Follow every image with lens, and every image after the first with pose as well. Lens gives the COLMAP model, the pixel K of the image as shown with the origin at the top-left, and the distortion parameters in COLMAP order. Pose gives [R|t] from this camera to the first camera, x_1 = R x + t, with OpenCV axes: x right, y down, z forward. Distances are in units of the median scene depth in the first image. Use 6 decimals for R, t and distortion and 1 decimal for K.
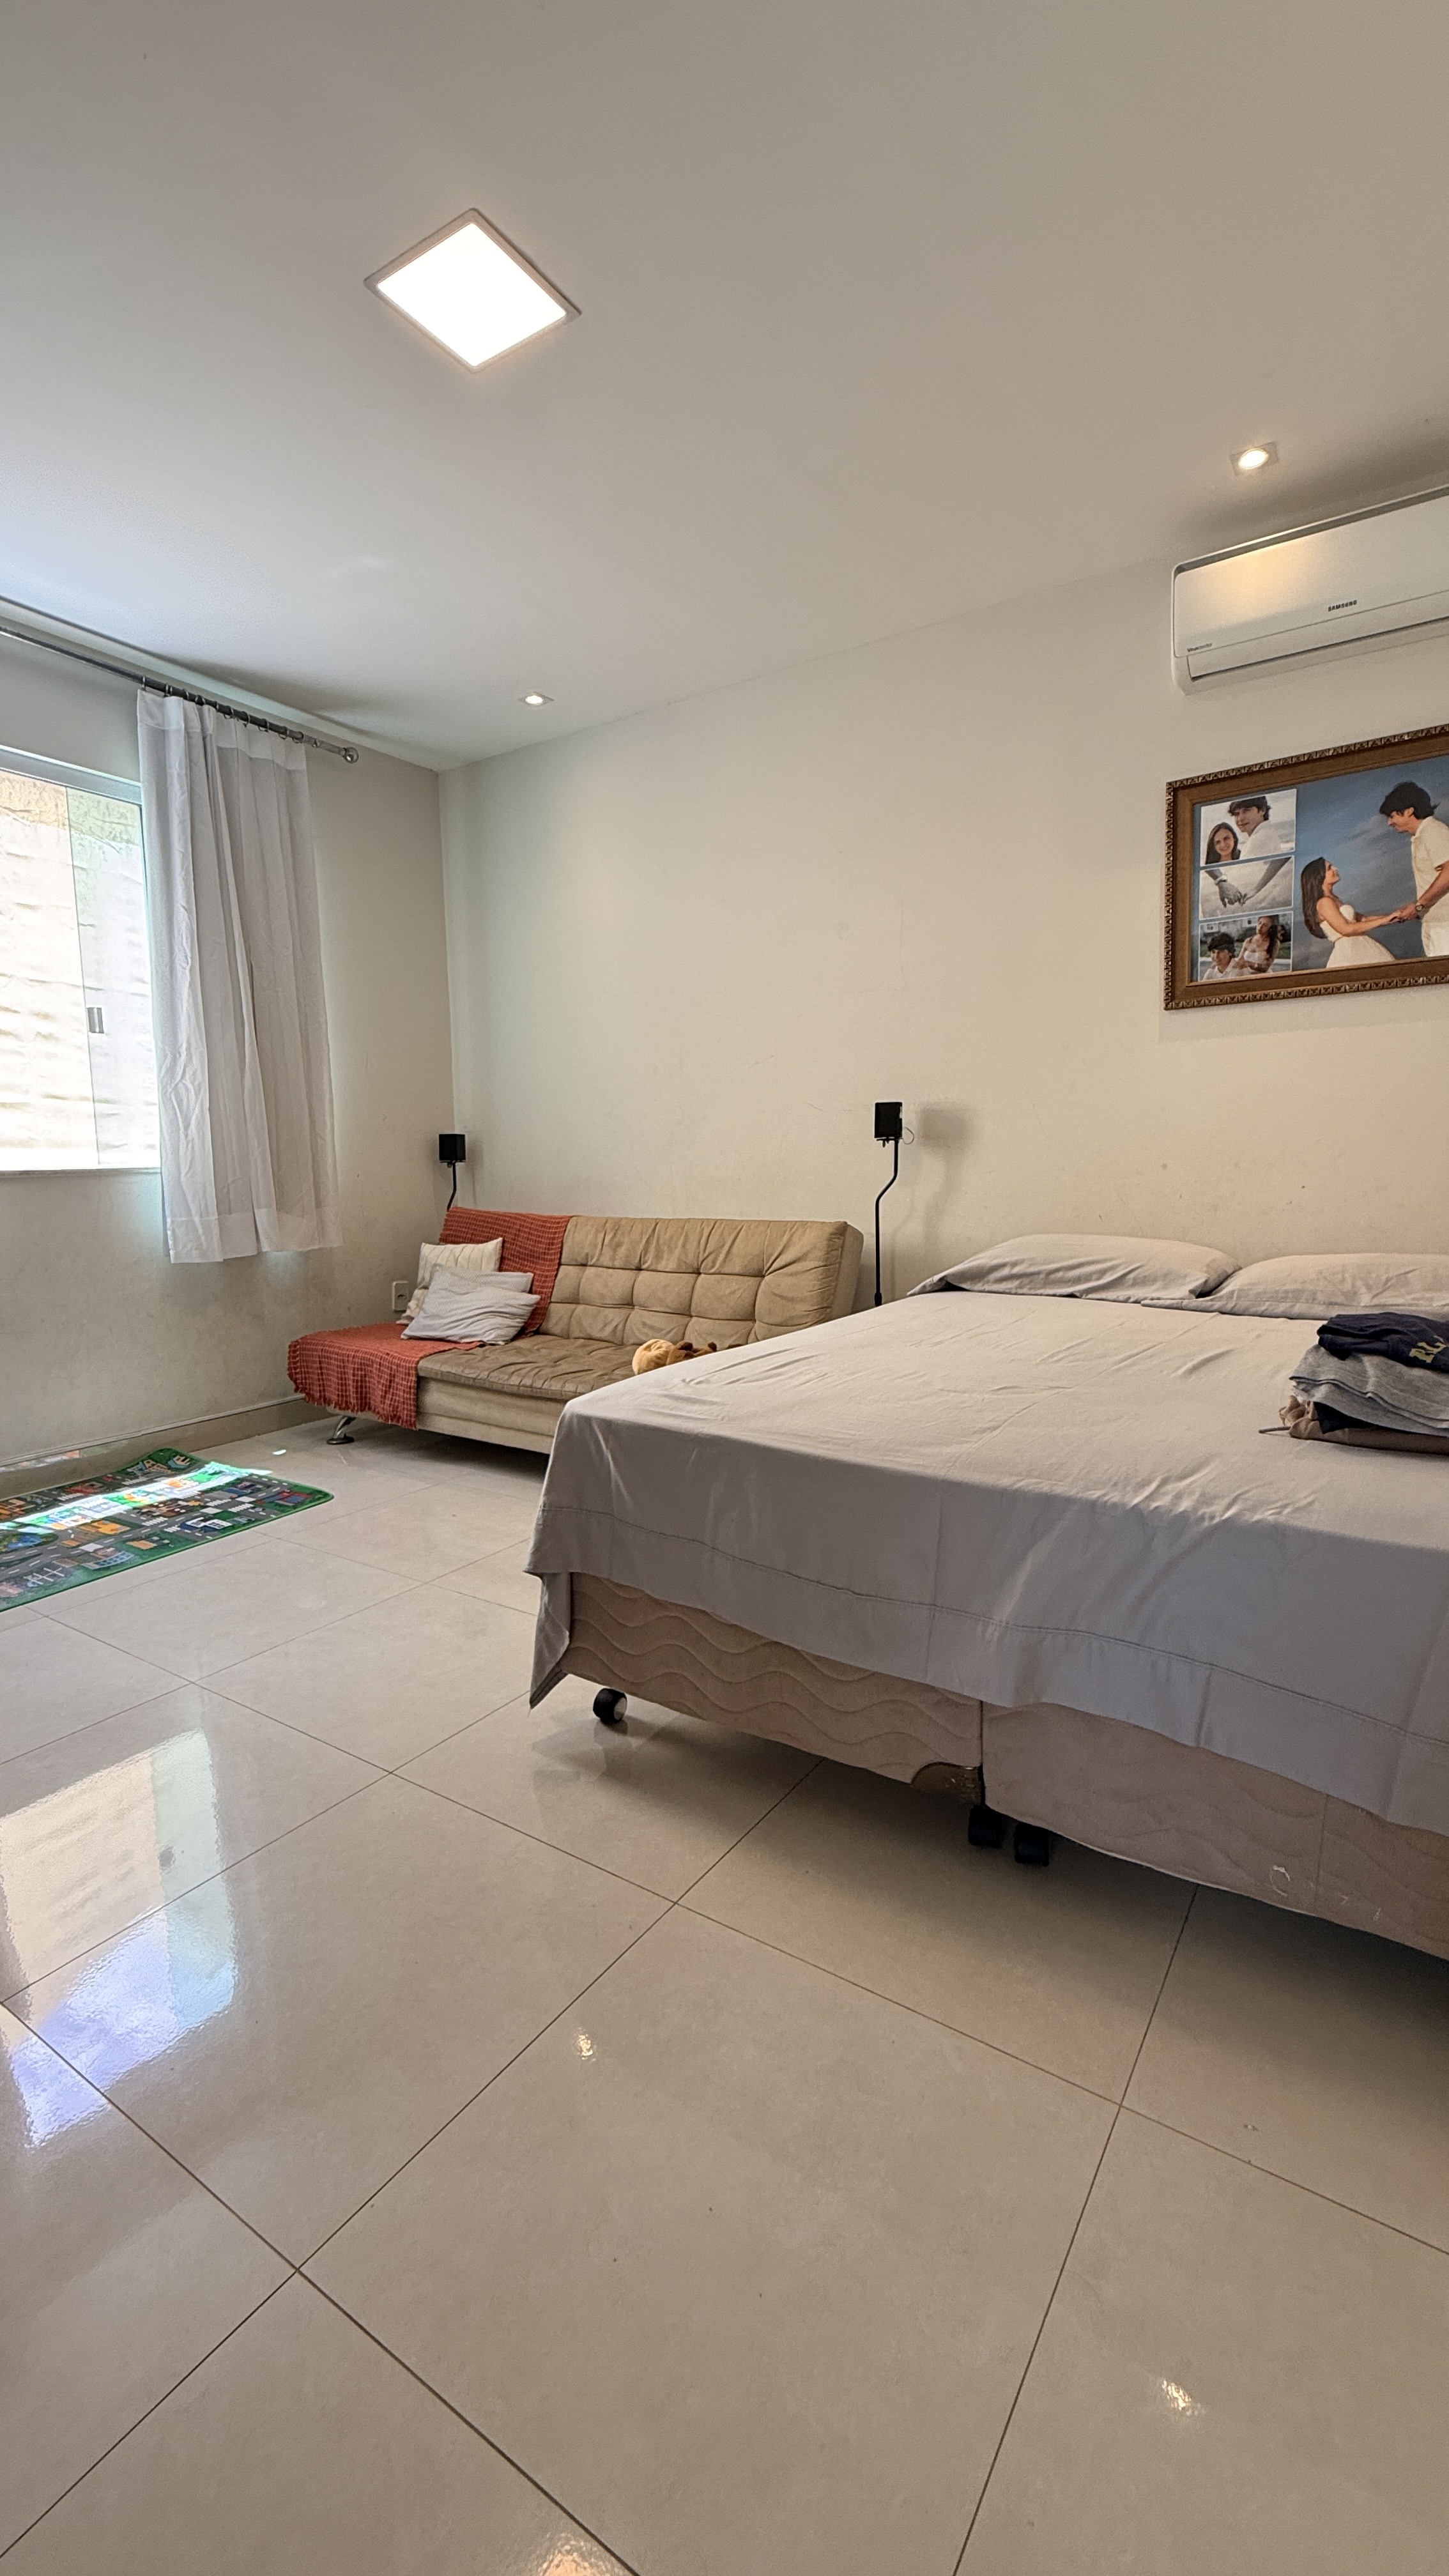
lens RADIAL K [[1090.4, 0, 723.0], [0, 1090.4, 1288.0], [0, 0, 1]] dist [-0.000758, 0.000586]
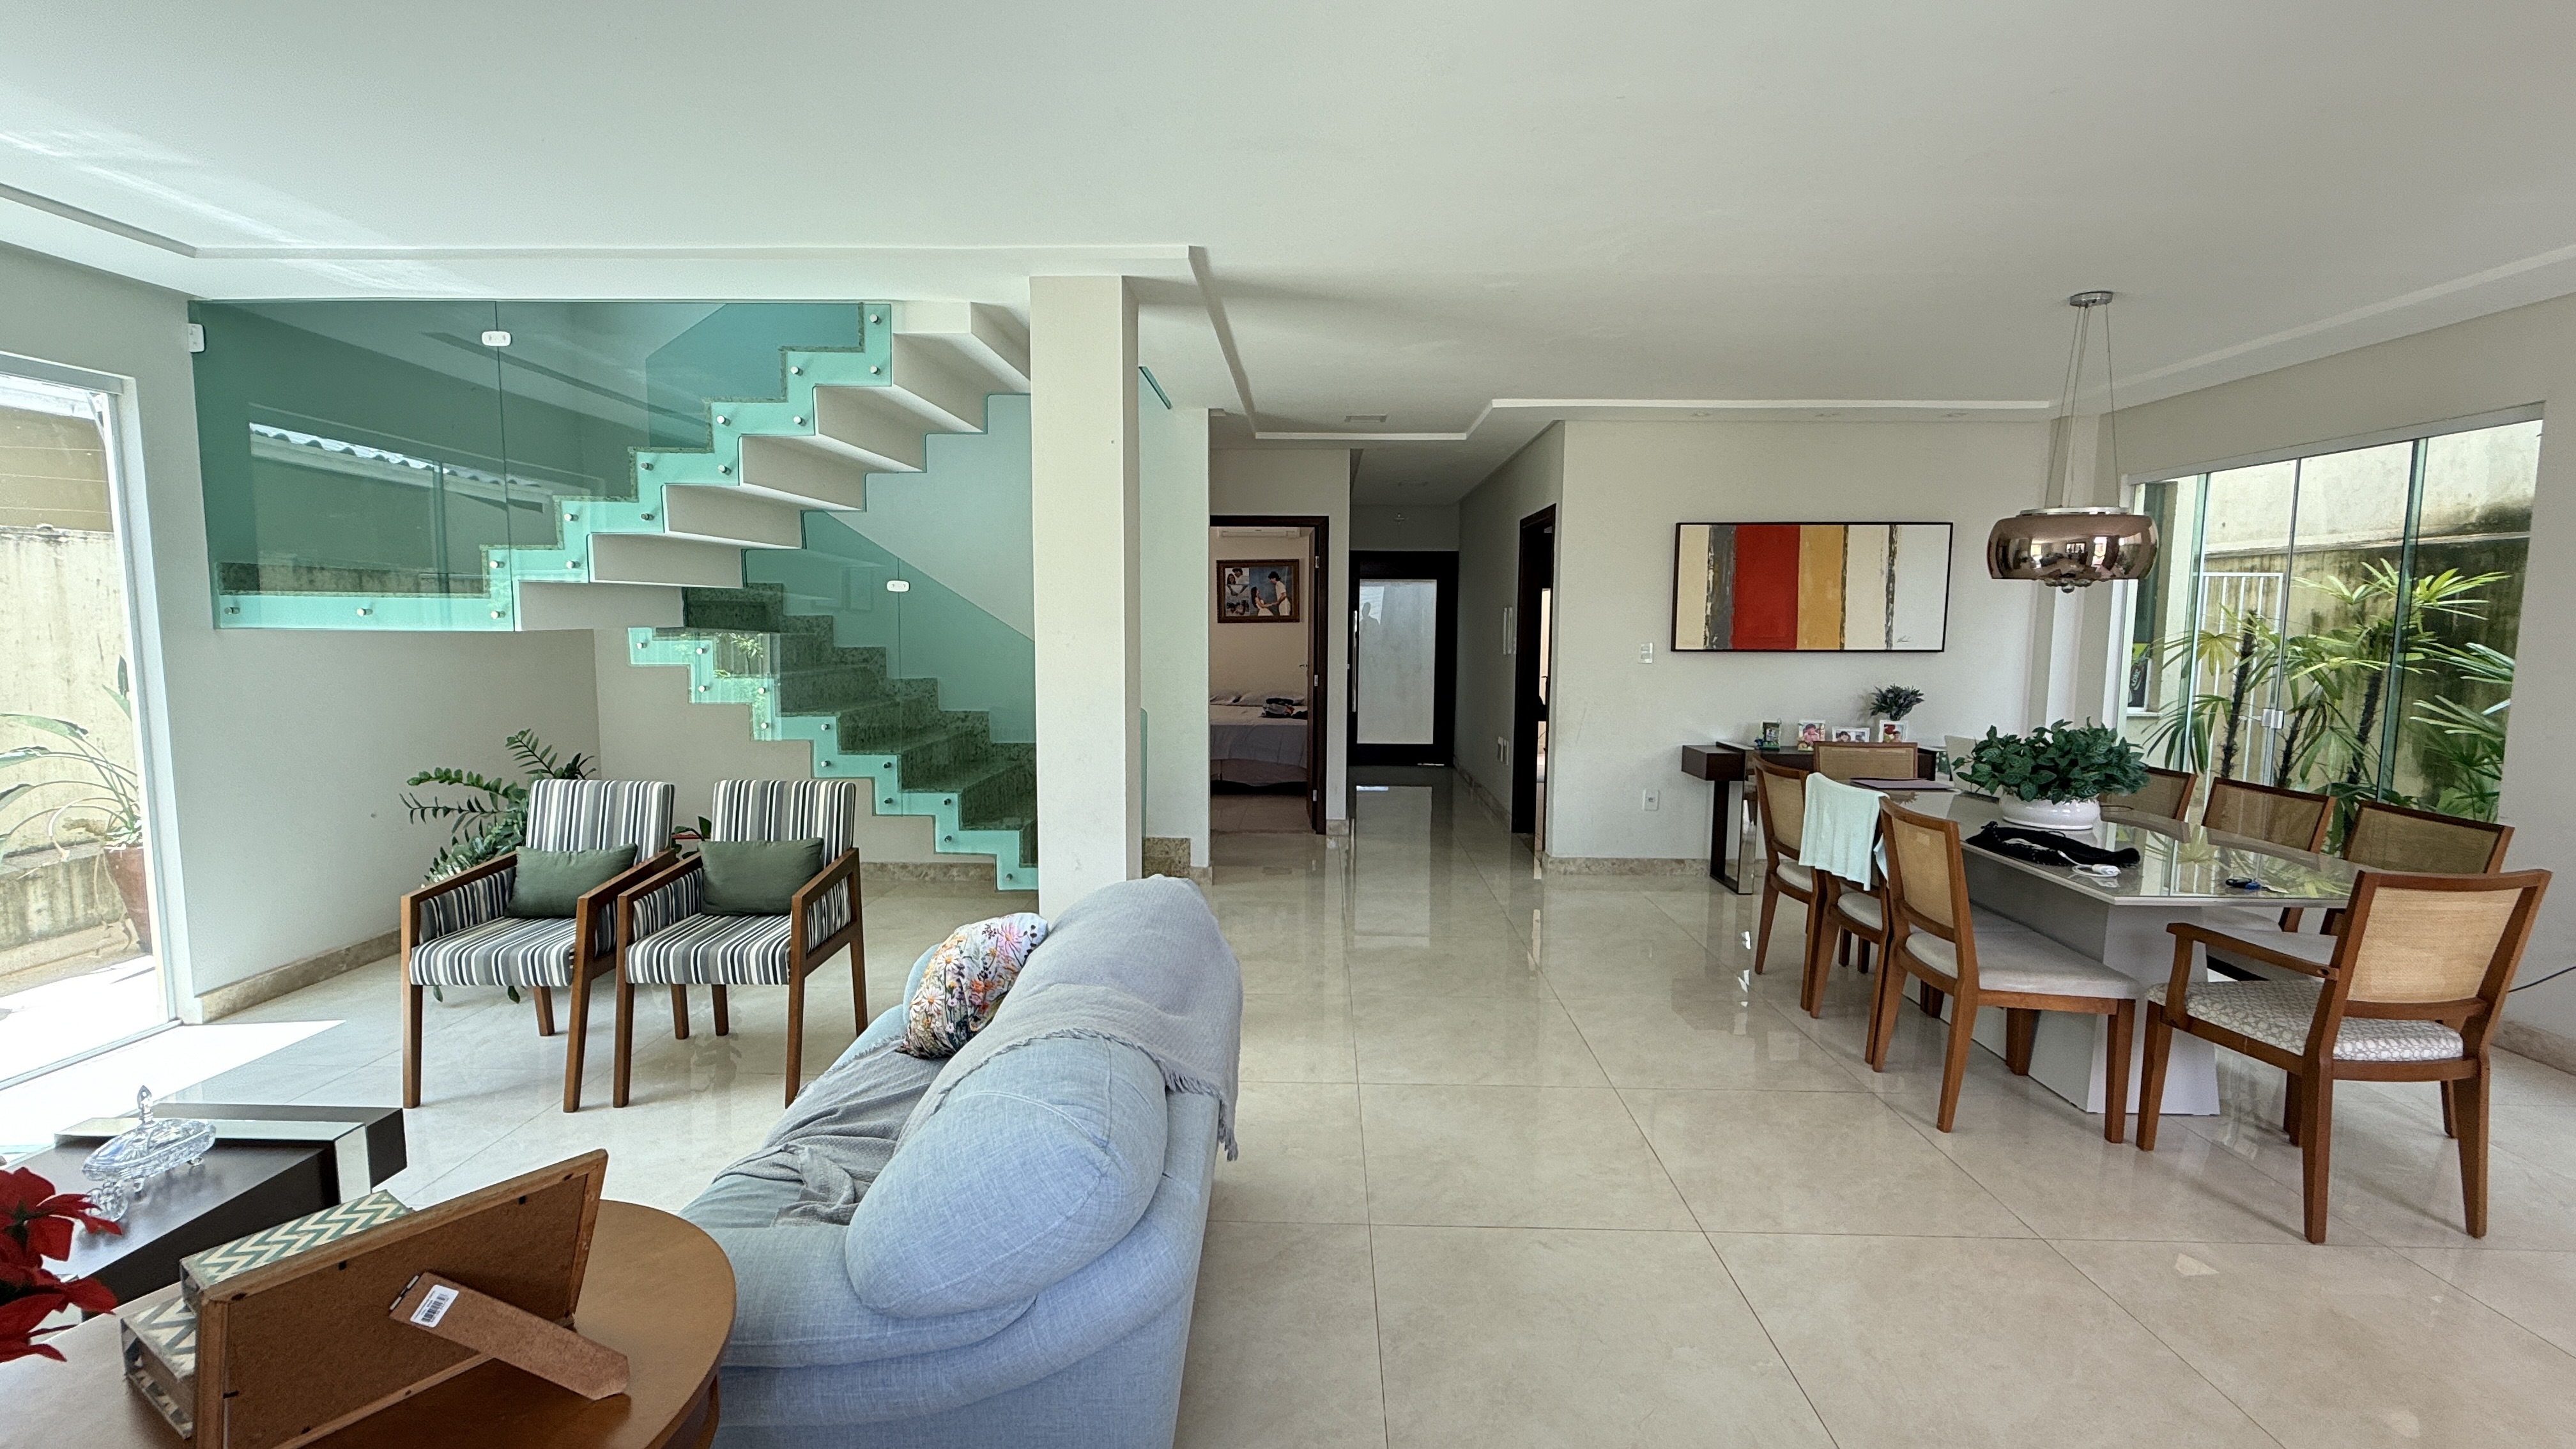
lens RADIAL K [[1090.4, 0, 1292.7], [0, 1090.4, 723.4], [0, 0, 1]] dist [-0.000758, 0.000586]
pose [[0.848182, -0.032519, 0.528705, -1.295925], [0.045556, 0.998894, -0.011645, 0.120158], [-0.527742, 0.033962, 0.848726, -2.157764]]
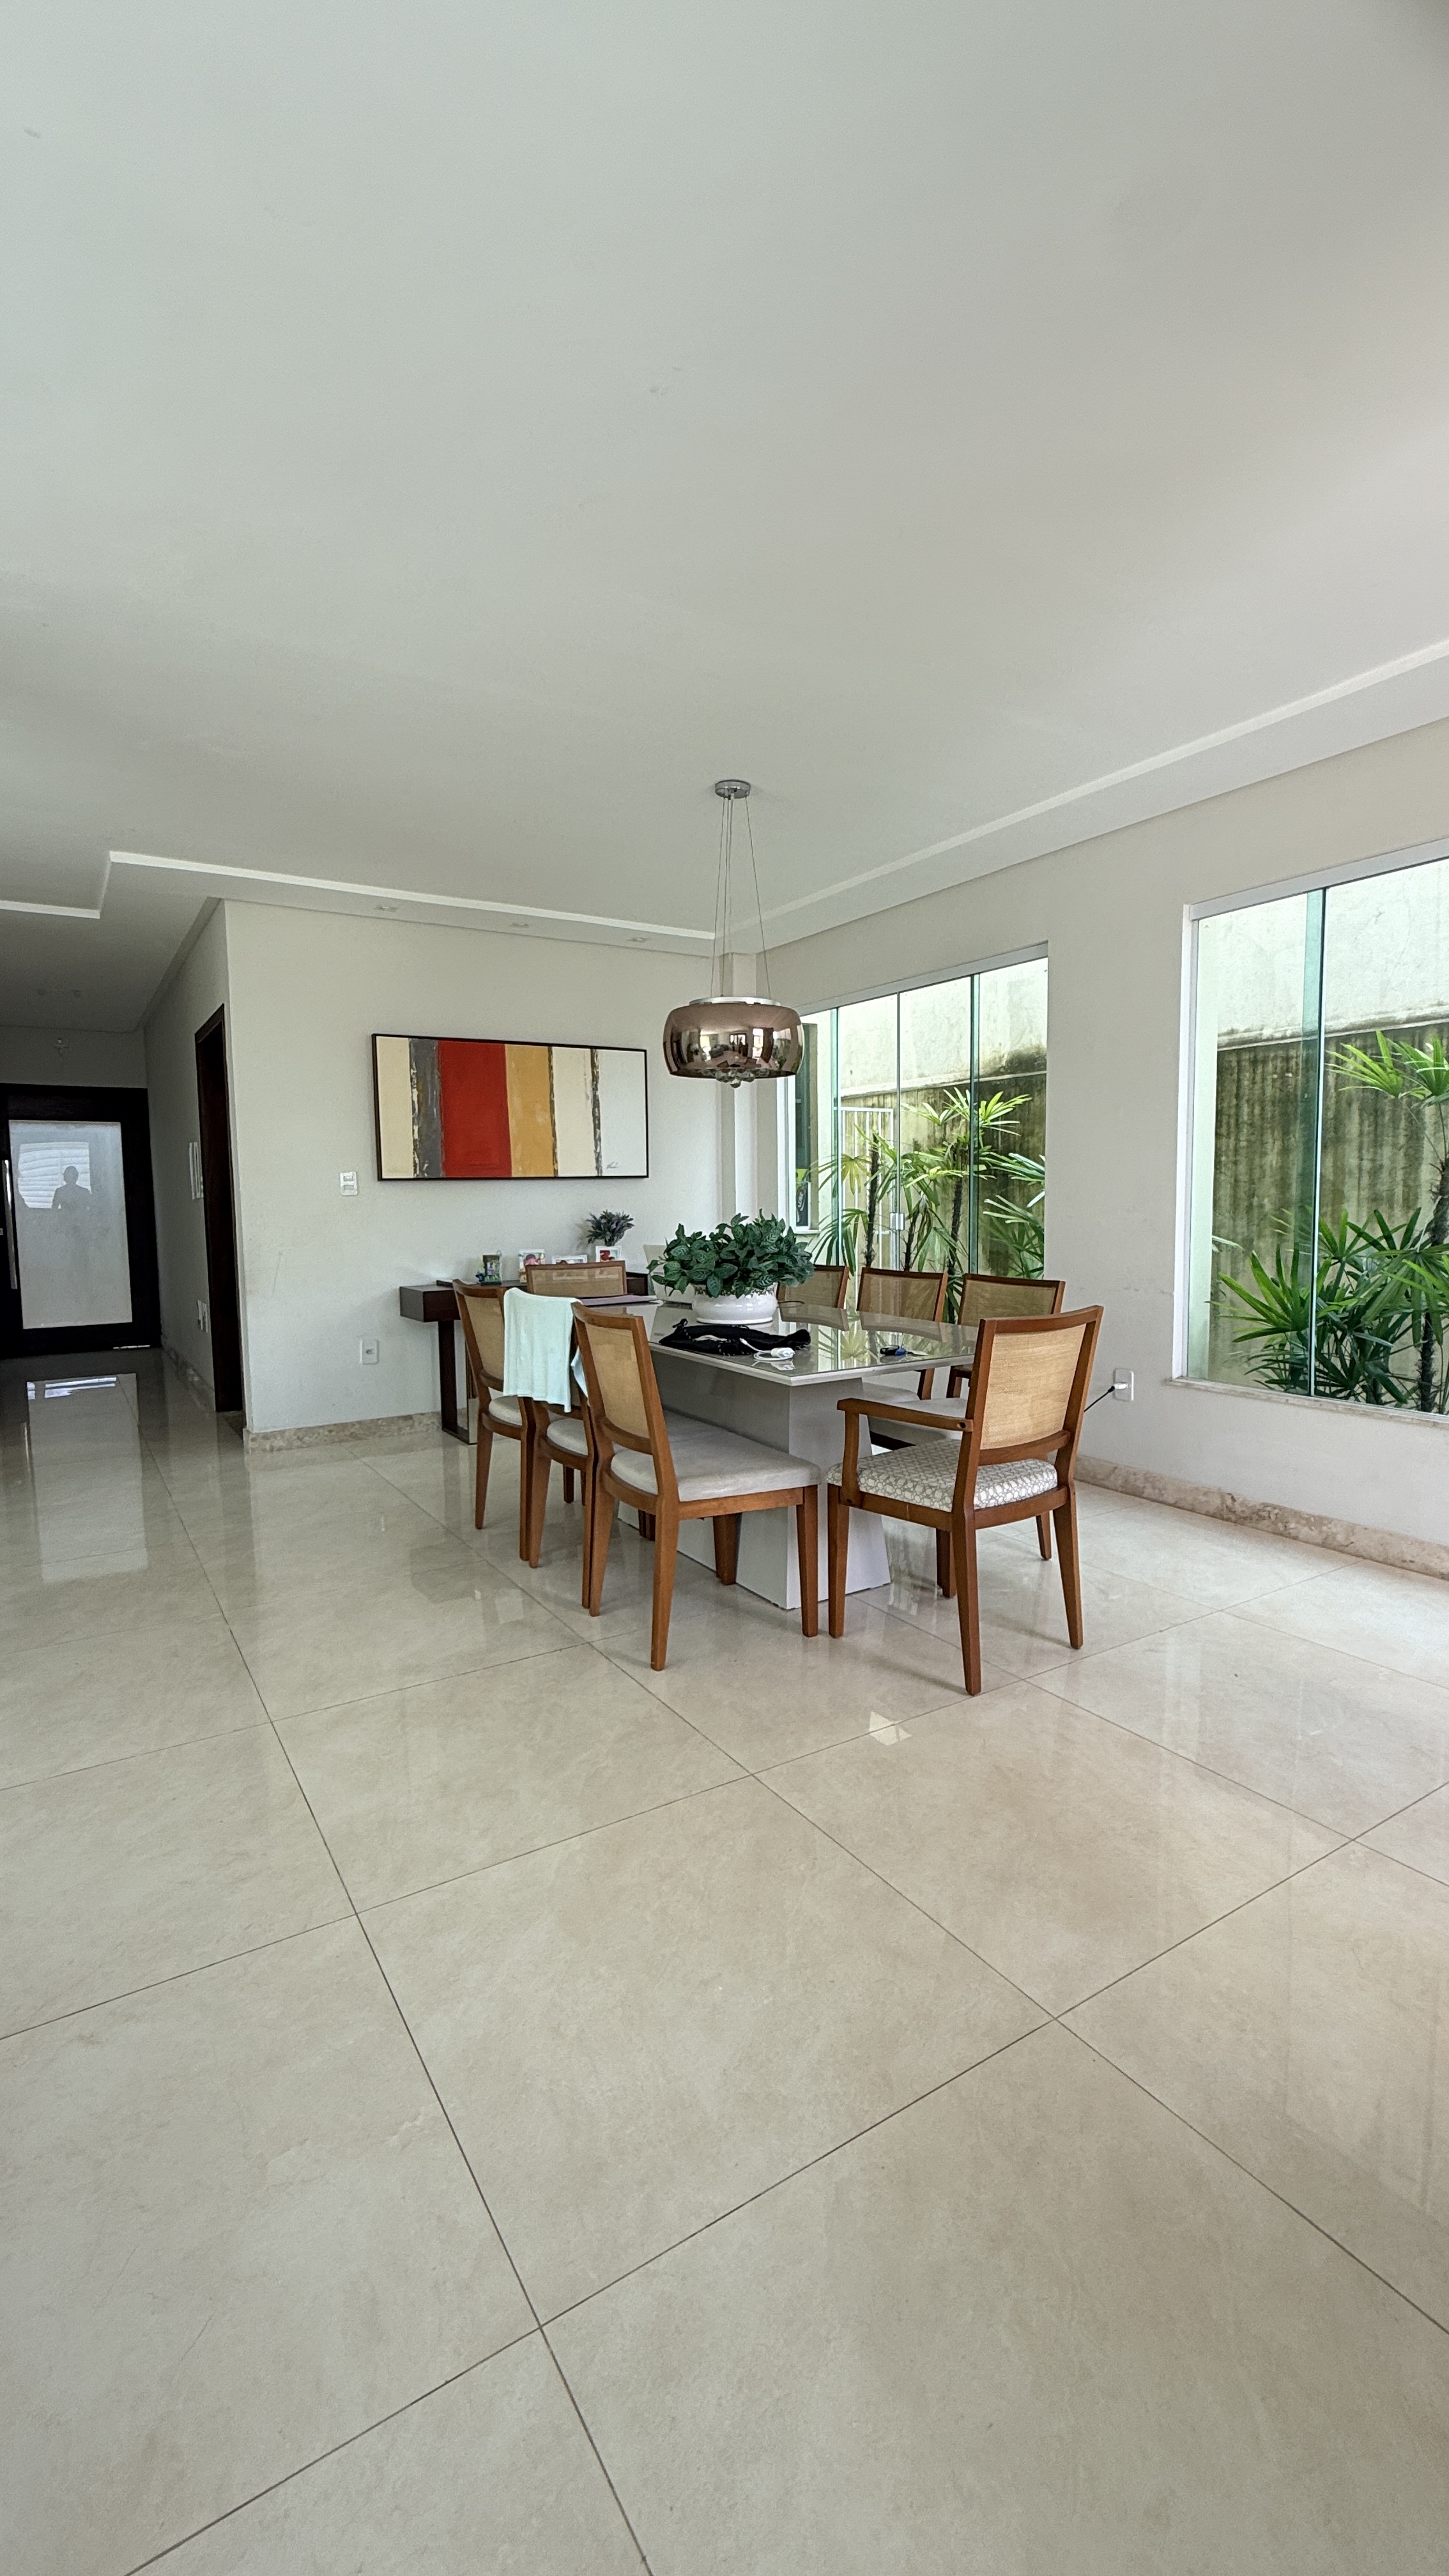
lens RADIAL K [[1090.4, 0, 726.5], [0, 1090.4, 1288.8], [0, 0, 1]] dist [-0.000758, 0.000586]
pose [[0.413196, -0.073301, 0.907687, -1.027723], [0.117489, 0.992716, 0.026684, 0.186612], [-0.903031, 0.095618, 0.418798, -2.060748]]
